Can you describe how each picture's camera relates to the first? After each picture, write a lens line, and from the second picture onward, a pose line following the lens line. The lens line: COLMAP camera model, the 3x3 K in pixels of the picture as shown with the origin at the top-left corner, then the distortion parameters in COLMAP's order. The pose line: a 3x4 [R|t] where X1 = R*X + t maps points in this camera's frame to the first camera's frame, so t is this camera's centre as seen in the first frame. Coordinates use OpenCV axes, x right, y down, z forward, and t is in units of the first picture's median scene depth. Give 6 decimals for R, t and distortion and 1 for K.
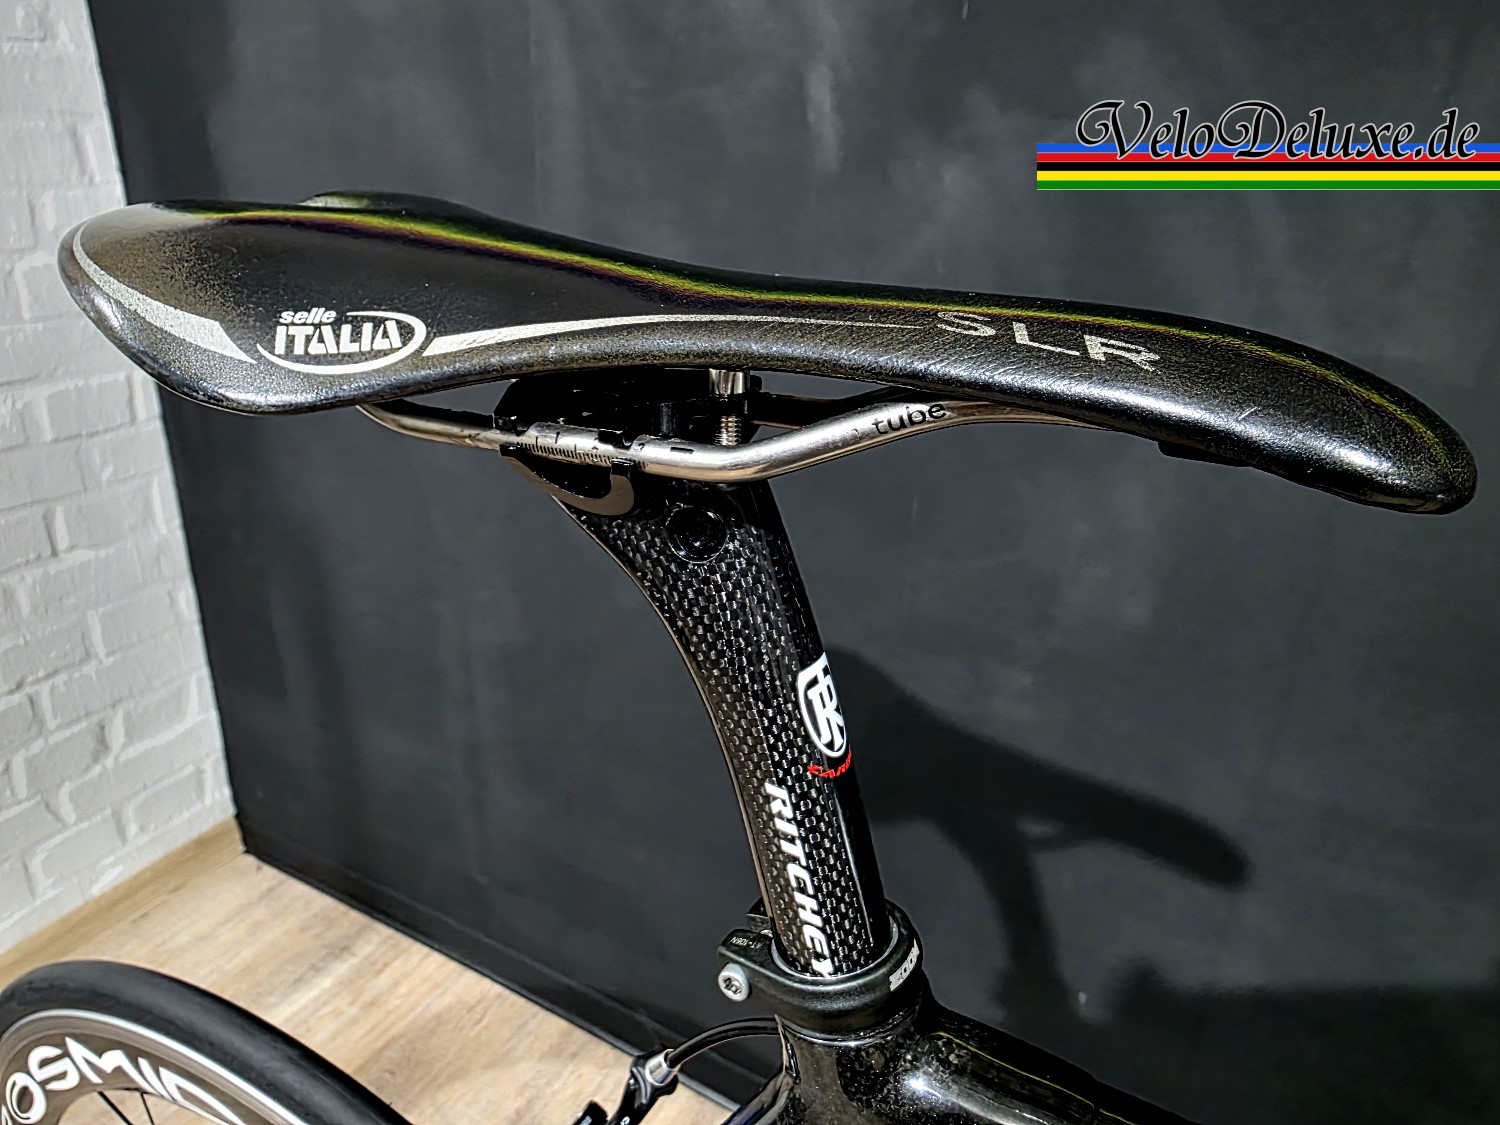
lens RADIAL K [[1038.0, 0, 654.8], [0, 1038.0, 573.5], [0, 0, 1]] dist [0.007752, -0.002138]
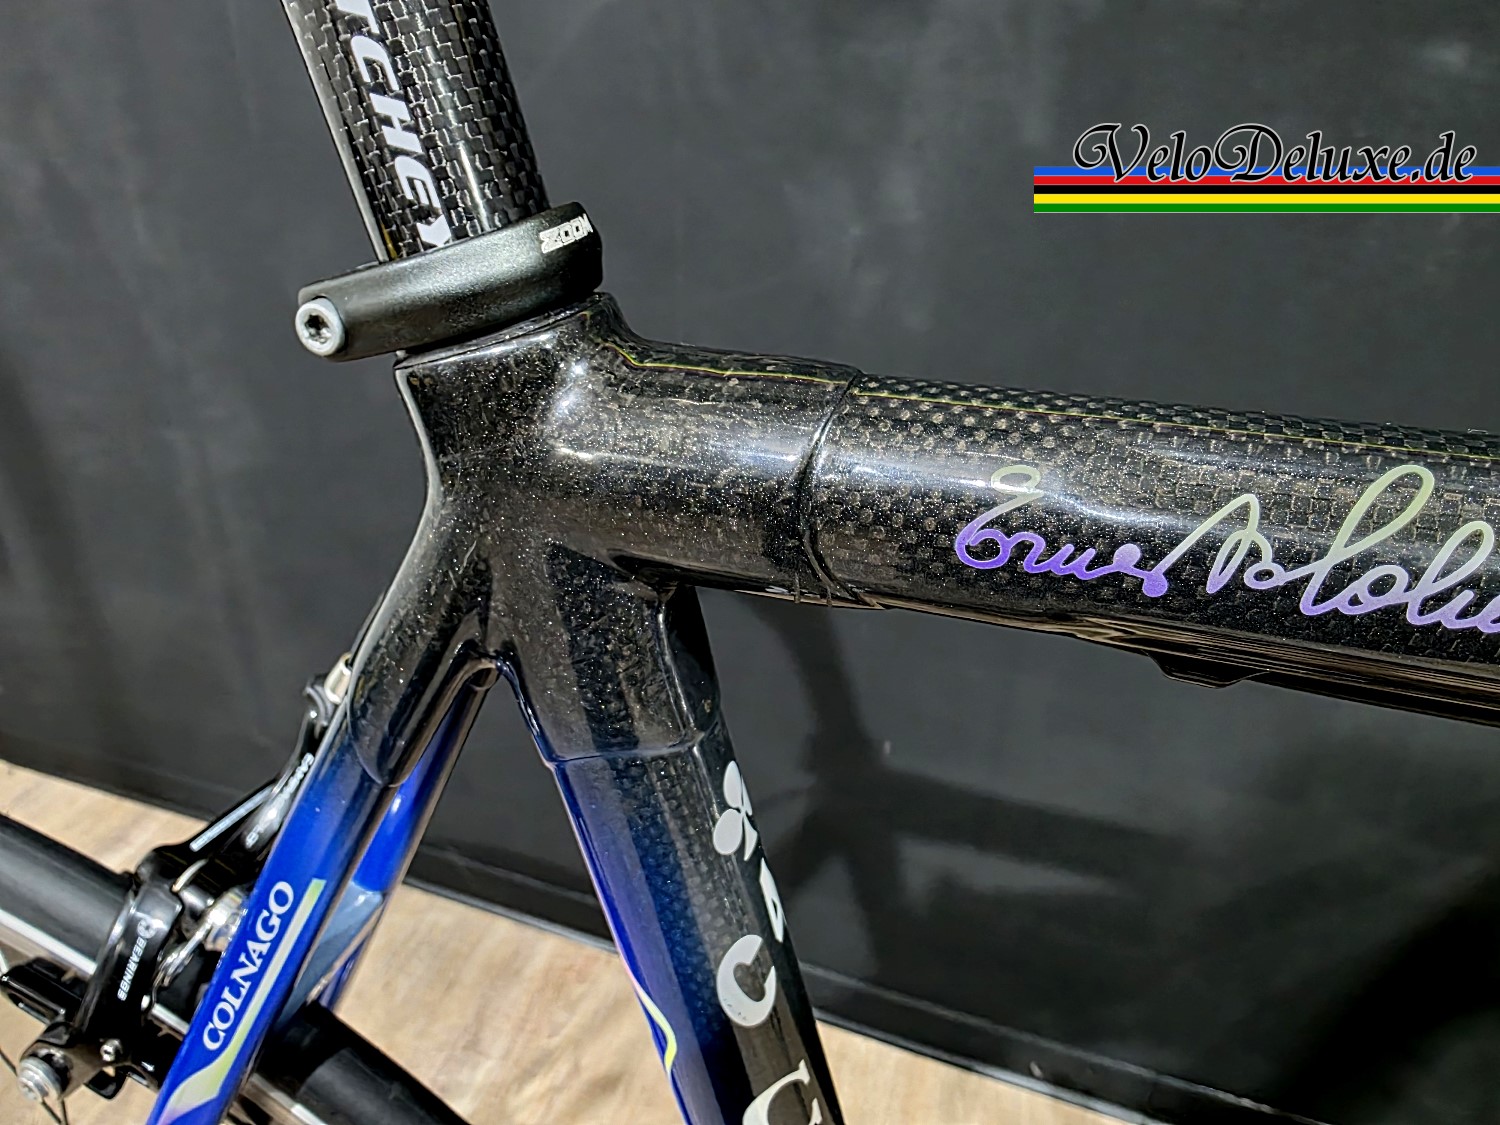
lens RADIAL K [[1038.0, 0, 654.8], [0, 1038.0, 573.5], [0, 0, 1]] dist [0.007752, -0.002138]
pose [[0.980191, -0.097604, 0.172335, 0.163747], [0.081162, 0.991670, 0.100019, 0.532075], [-0.180662, -0.084051, 0.979947, 0.345288]]
